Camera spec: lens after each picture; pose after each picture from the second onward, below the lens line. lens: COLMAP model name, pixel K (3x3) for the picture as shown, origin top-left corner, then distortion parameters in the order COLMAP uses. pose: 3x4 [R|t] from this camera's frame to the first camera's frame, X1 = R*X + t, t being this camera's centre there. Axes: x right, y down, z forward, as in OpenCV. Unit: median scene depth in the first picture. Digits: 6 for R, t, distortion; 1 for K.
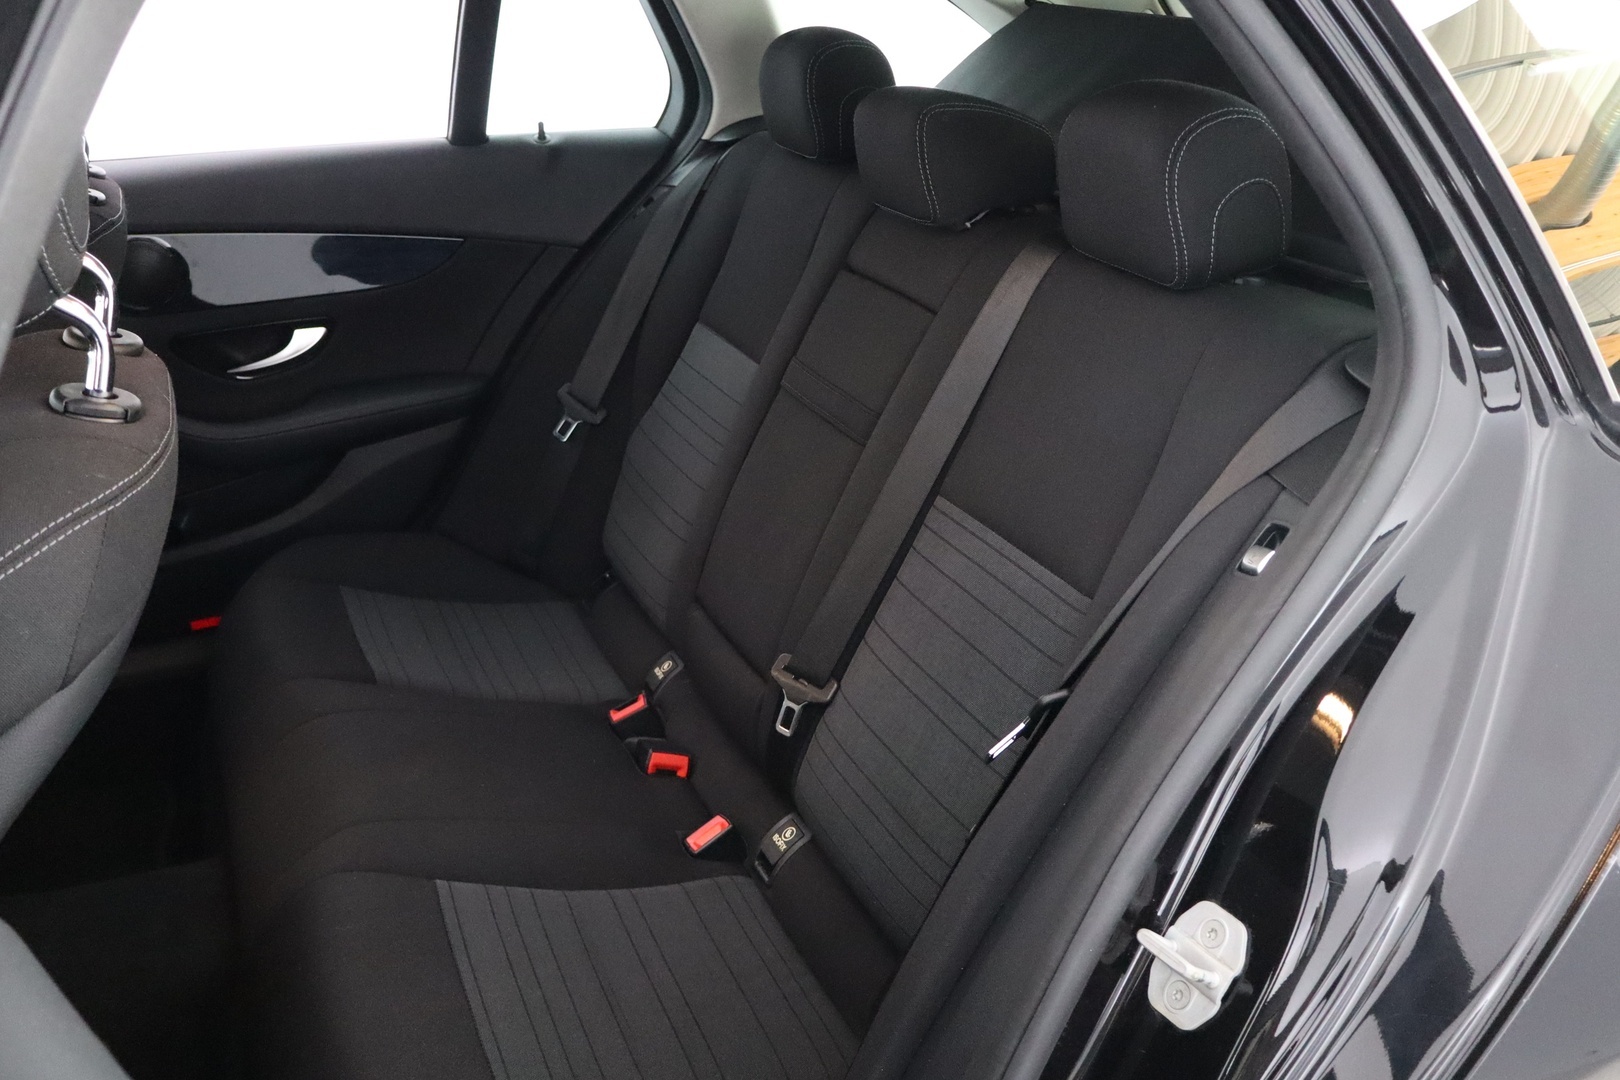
lens RADIAL K [[1530.6, 0, 810.0], [0, 1530.6, 540.0], [0, 0, 1]] dist [0.016335, 0.007373]
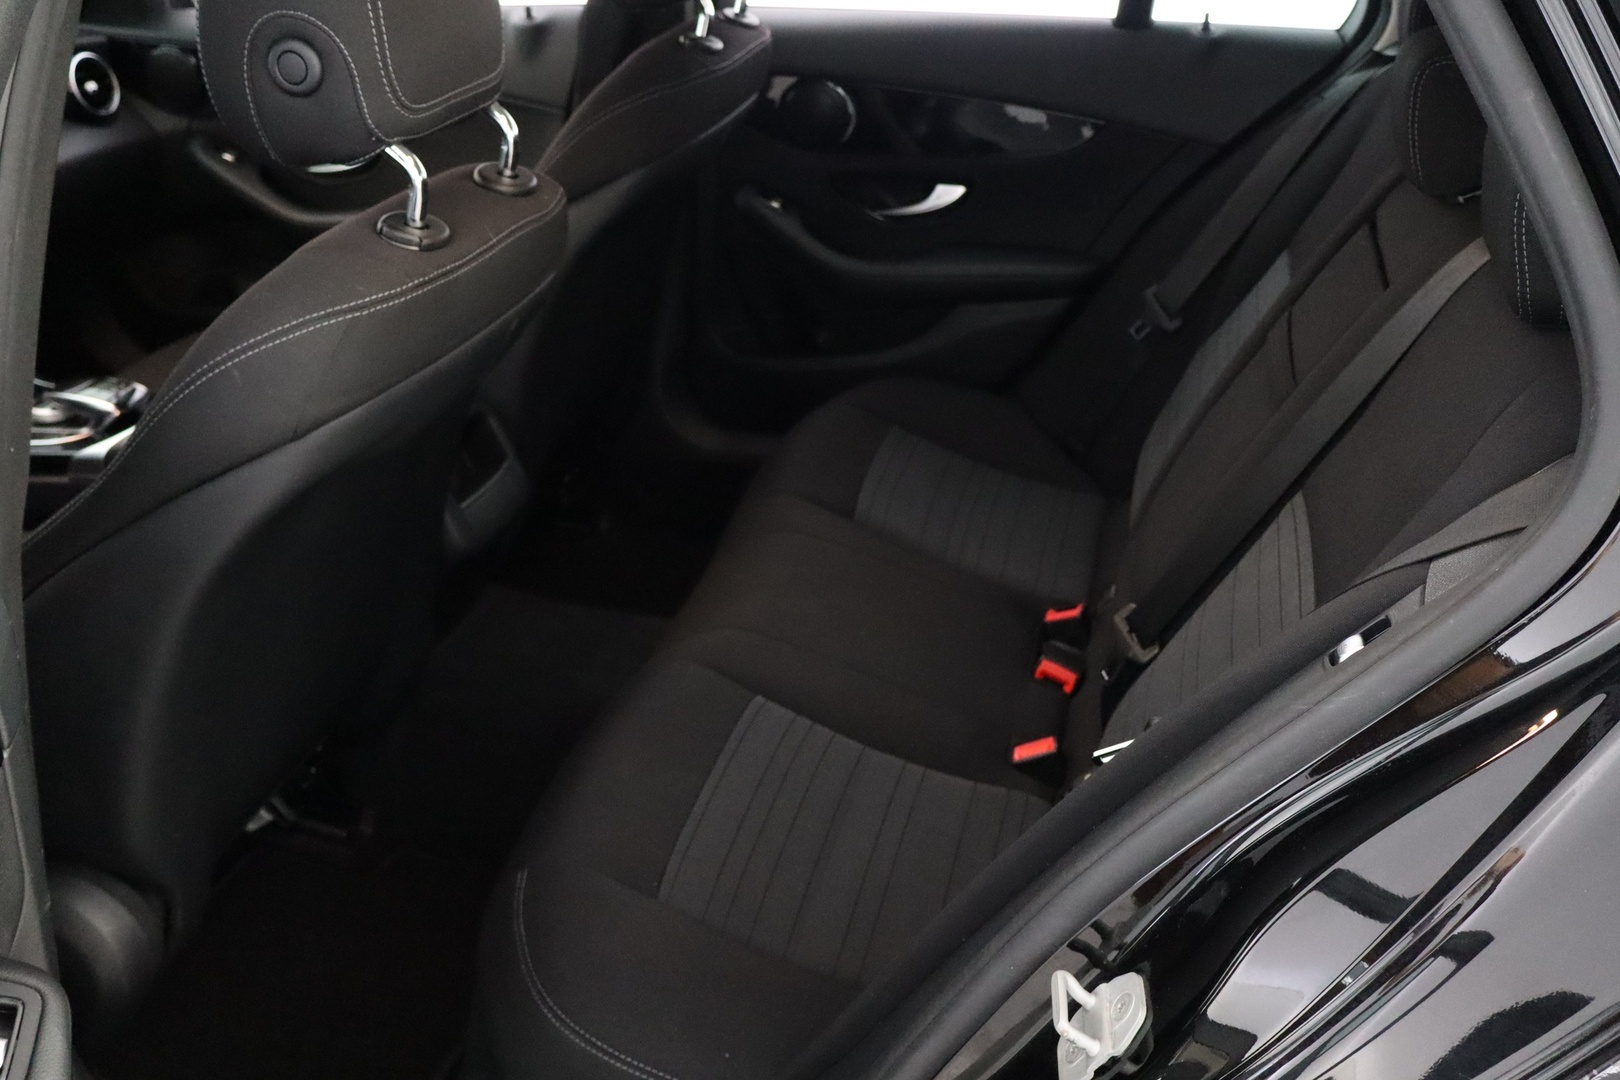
lens RADIAL K [[1548.7, 0, 810.0], [0, 1548.7, 540.0], [0, 0, 1]] dist [0.003781, -0.015923]
pose [[0.795154, 0.289230, -0.532988, 0.246066], [-0.235825, 0.957229, 0.167626, -0.060111], [0.558675, -0.007596, 0.829352, 0.049649]]
